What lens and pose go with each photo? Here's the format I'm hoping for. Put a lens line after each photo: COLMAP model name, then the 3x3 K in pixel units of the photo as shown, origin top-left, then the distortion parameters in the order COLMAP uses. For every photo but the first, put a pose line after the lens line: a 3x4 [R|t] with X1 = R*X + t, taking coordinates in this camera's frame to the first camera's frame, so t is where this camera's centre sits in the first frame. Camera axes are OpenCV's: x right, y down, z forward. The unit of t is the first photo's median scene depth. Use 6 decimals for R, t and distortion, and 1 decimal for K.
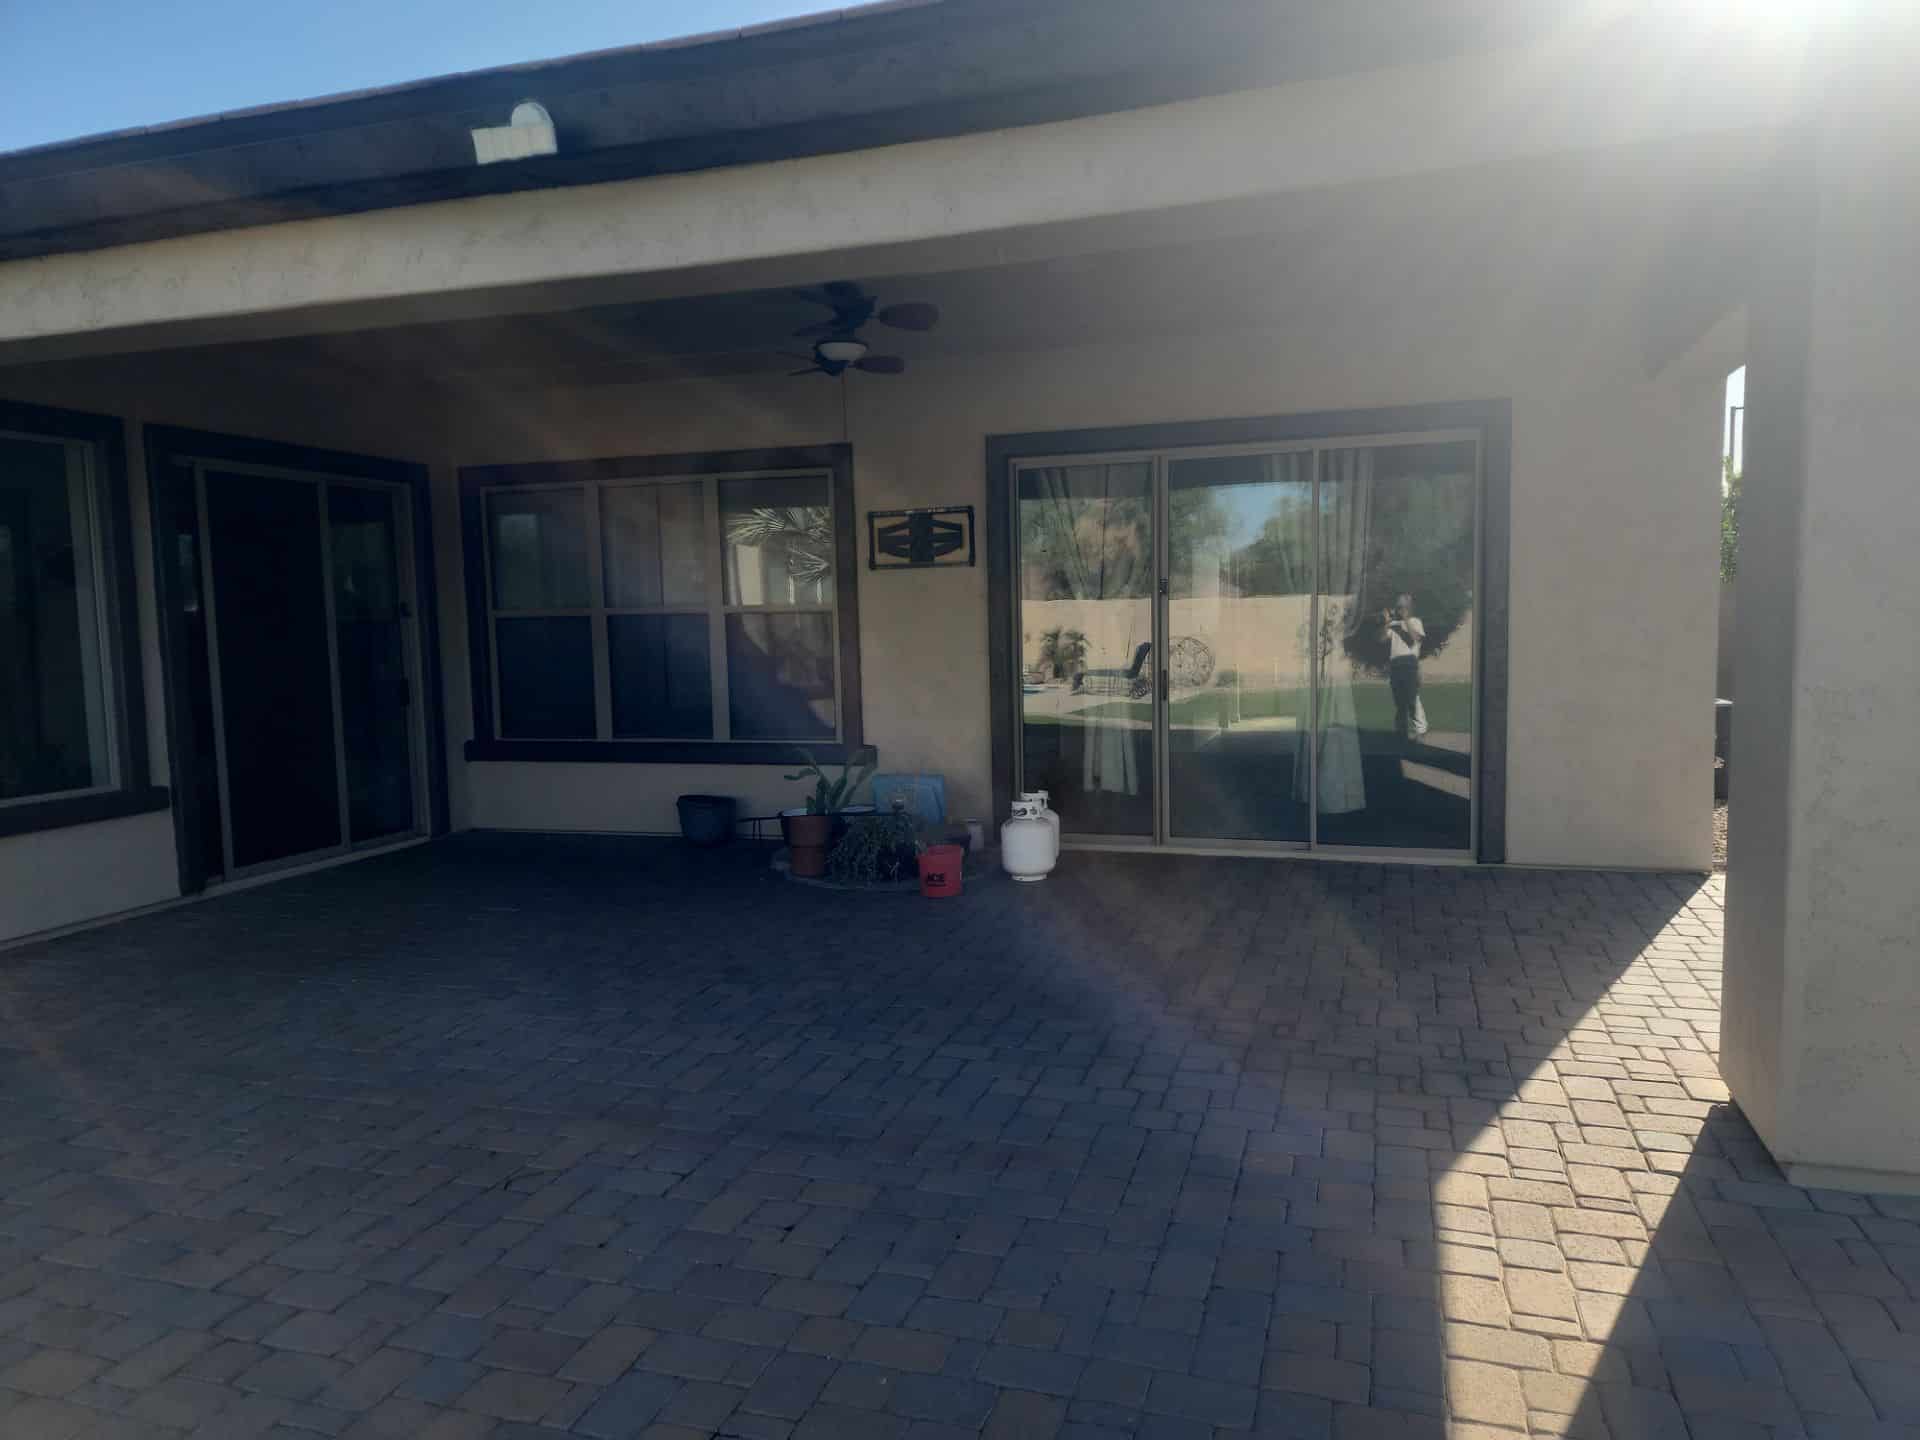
lens RADIAL K [[1299.2, 0, 968.2], [0, 1299.2, 727.7], [0, 0, 1]] dist [0.111516, -0.097334]
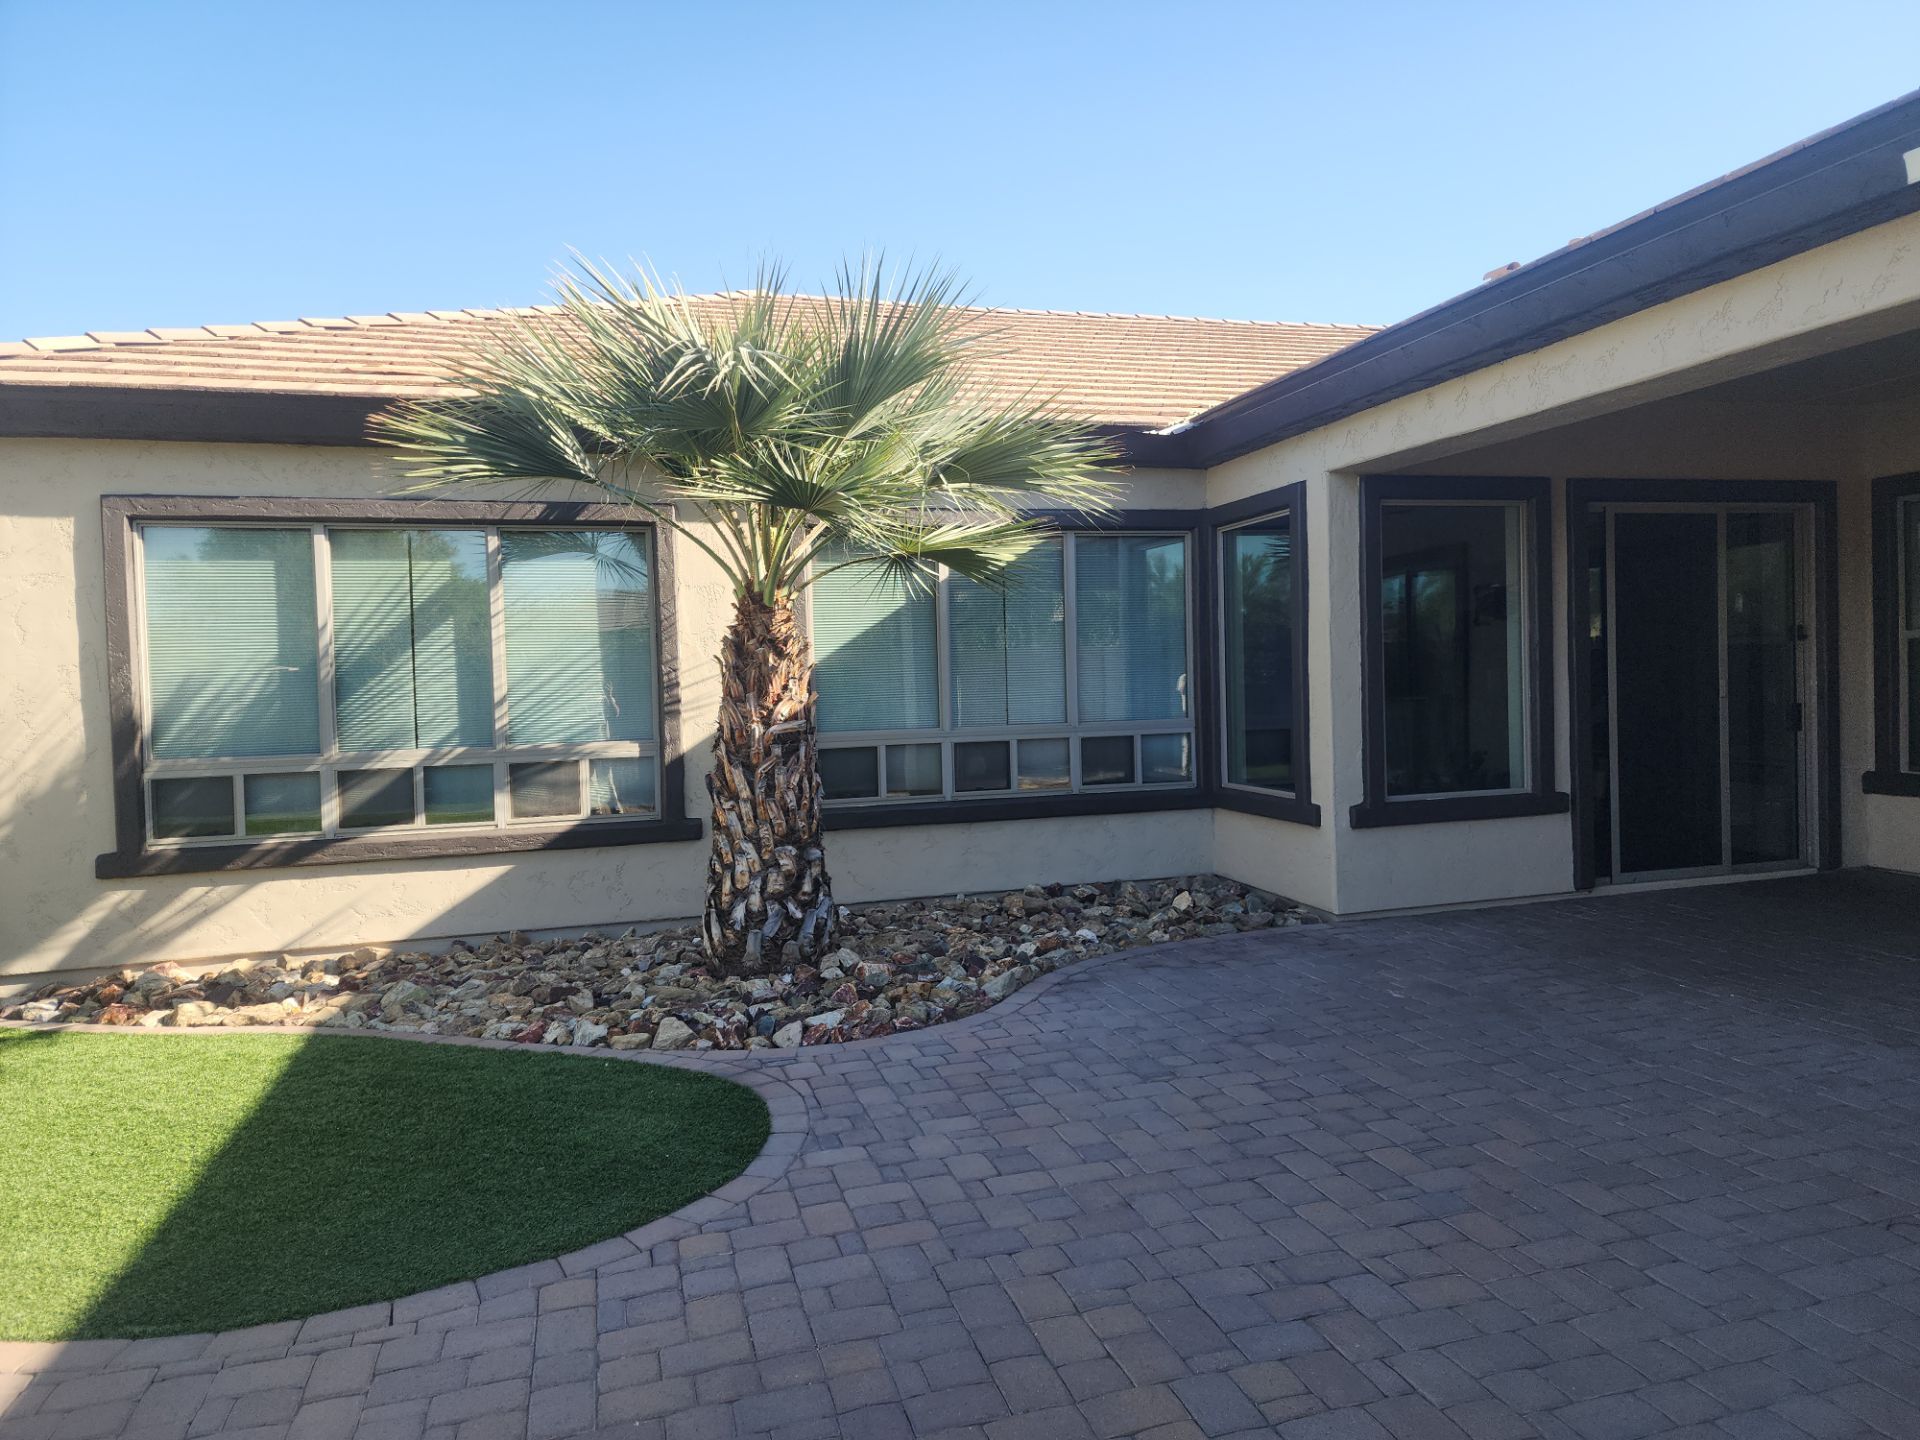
lens RADIAL K [[1285.9, 0, 969.9], [0, 1285.9, 708.1], [0, 0, 1]] dist [0.084584, -0.072466]
pose [[0.569475, 0.028982, -0.821497, 0.024494], [-0.052468, 0.998622, -0.001141, -0.000676], [0.820332, 0.043752, 0.570211, -0.058410]]
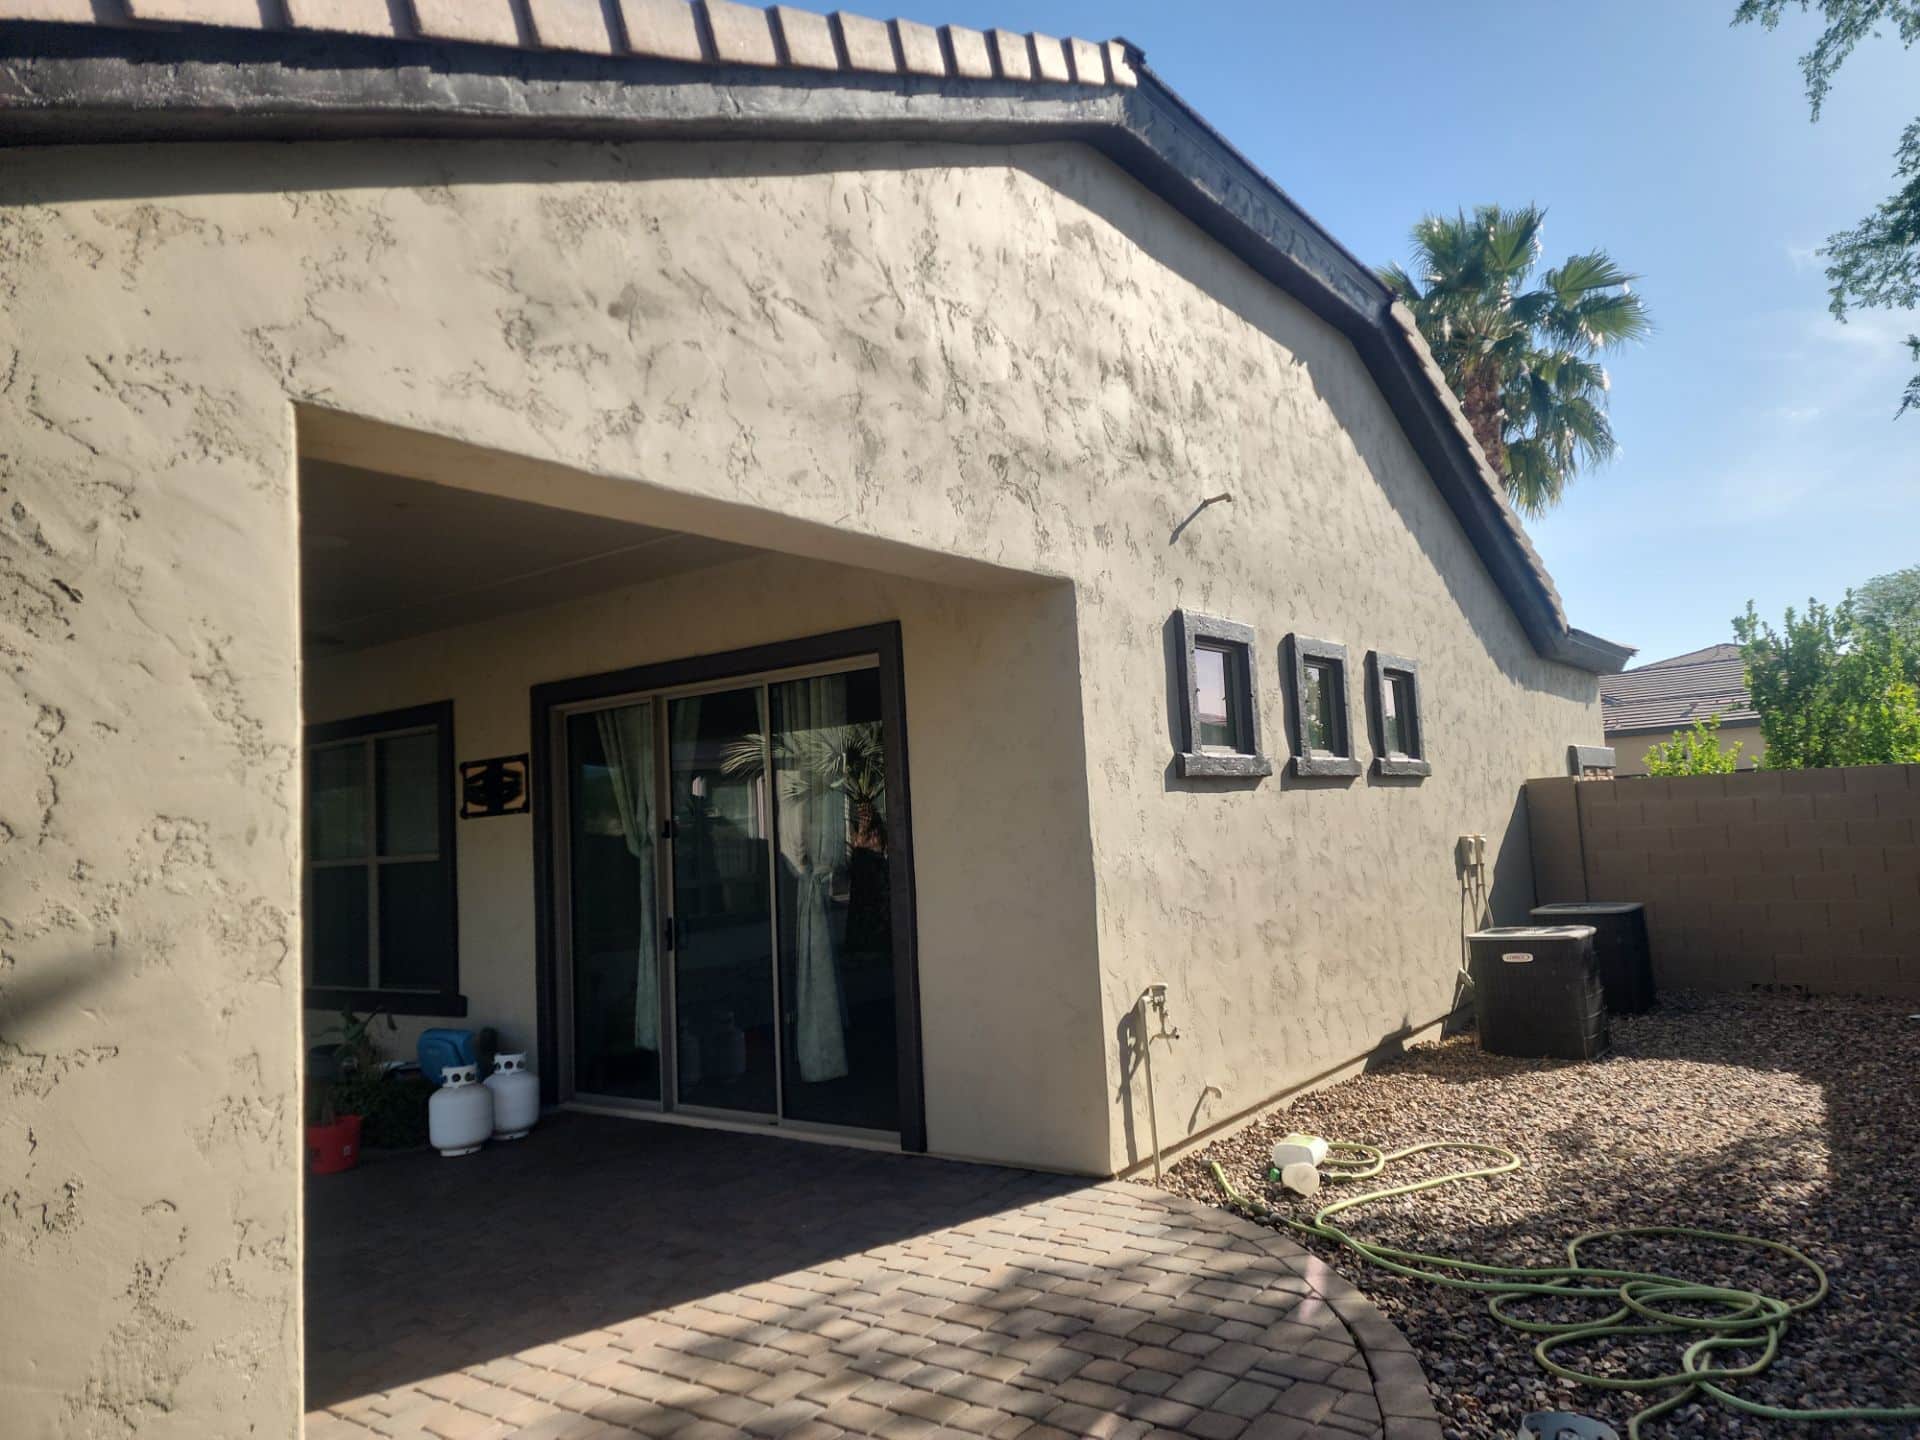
lens RADIAL K [[1285.9, 0, 969.9], [0, 1285.9, 708.1], [0, 0, 1]] dist [0.084584, -0.072466]
pose [[0.946369, -0.063824, -0.316722, 0.653763], [0.011827, 0.986481, -0.163448, -0.037657], [0.322872, 0.150936, 0.934330, 0.172963]]
